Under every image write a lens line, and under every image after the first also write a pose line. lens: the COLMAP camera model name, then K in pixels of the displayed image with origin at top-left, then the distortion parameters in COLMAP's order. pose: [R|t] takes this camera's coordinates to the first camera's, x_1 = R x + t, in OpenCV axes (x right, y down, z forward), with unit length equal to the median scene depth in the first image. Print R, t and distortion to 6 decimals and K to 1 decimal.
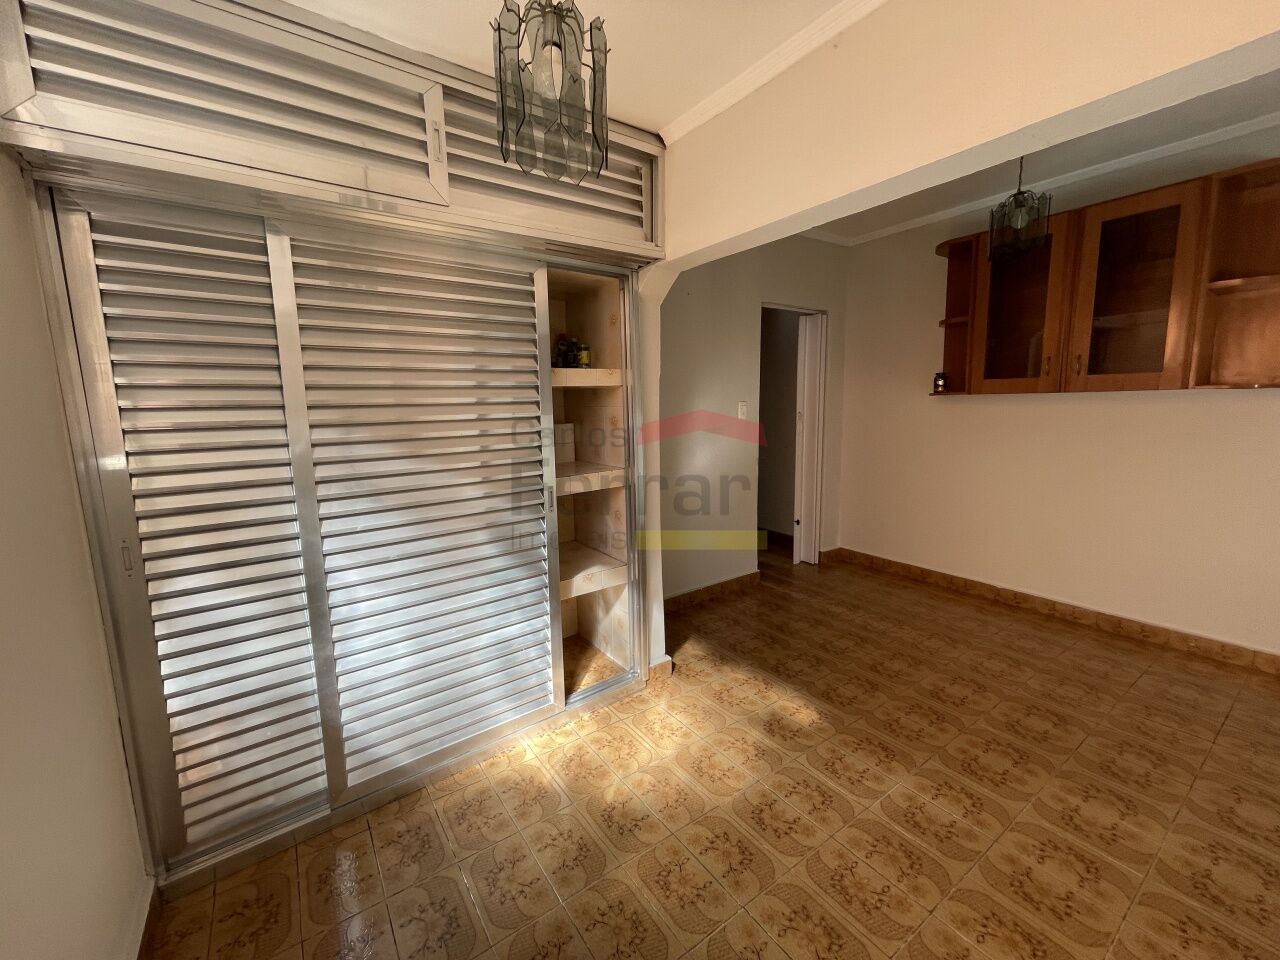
lens RADIAL K [[515.9, 0, 628.0], [0, 515.9, 475.3], [0, 0, 1]] dist [0.001839, -0.000028]
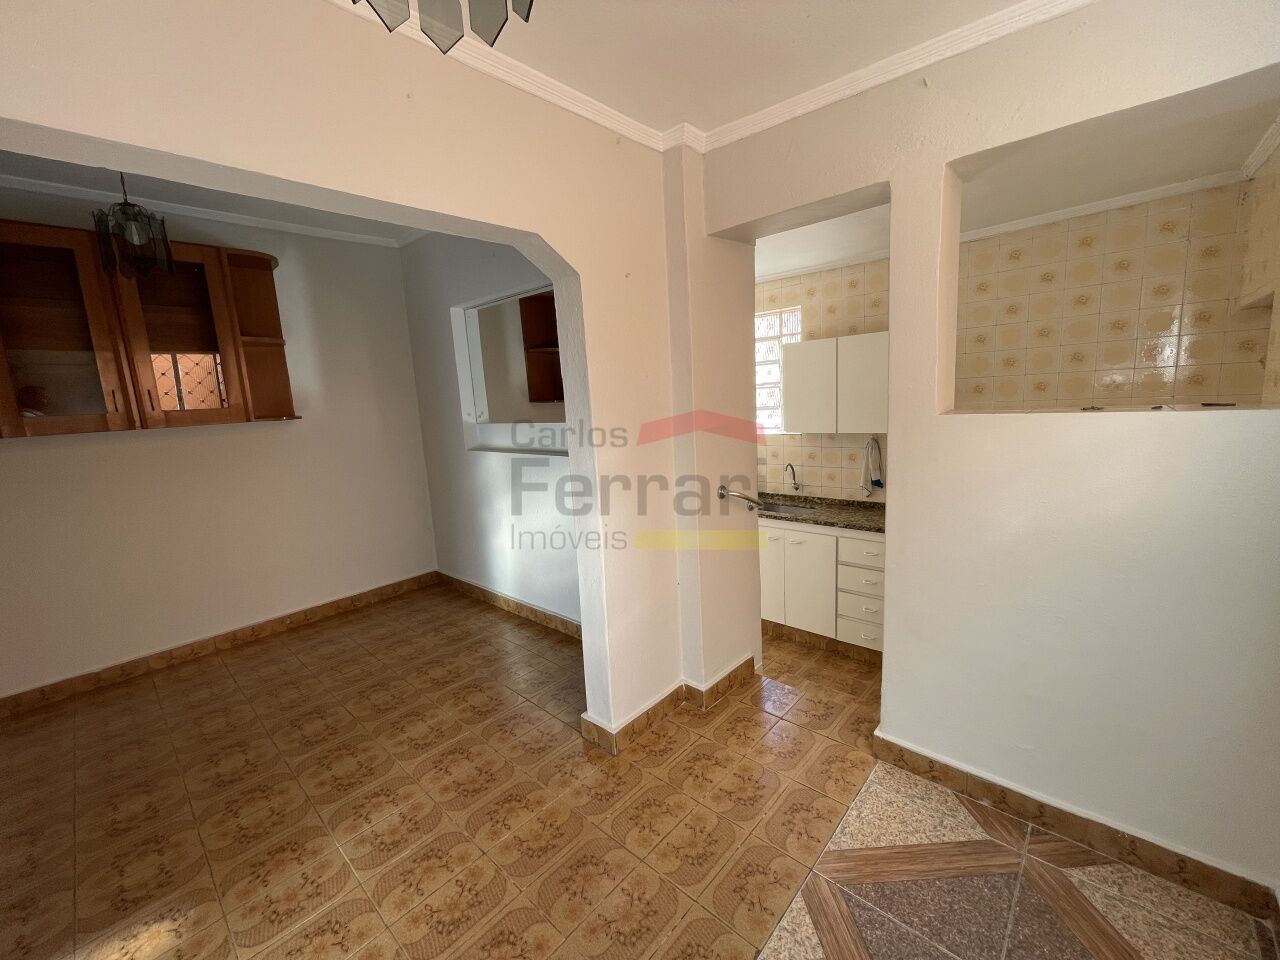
lens RADIAL K [[514.2, 0, 636.0], [0, 514.2, 498.3], [0, 0, 1]] dist [0.001915, 0.000184]
pose [[-0.222327, -0.159152, 0.961895, -0.343347], [0.198150, 0.958621, 0.204409, -0.067433], [-0.954624, 0.236045, -0.181592, 0.493524]]
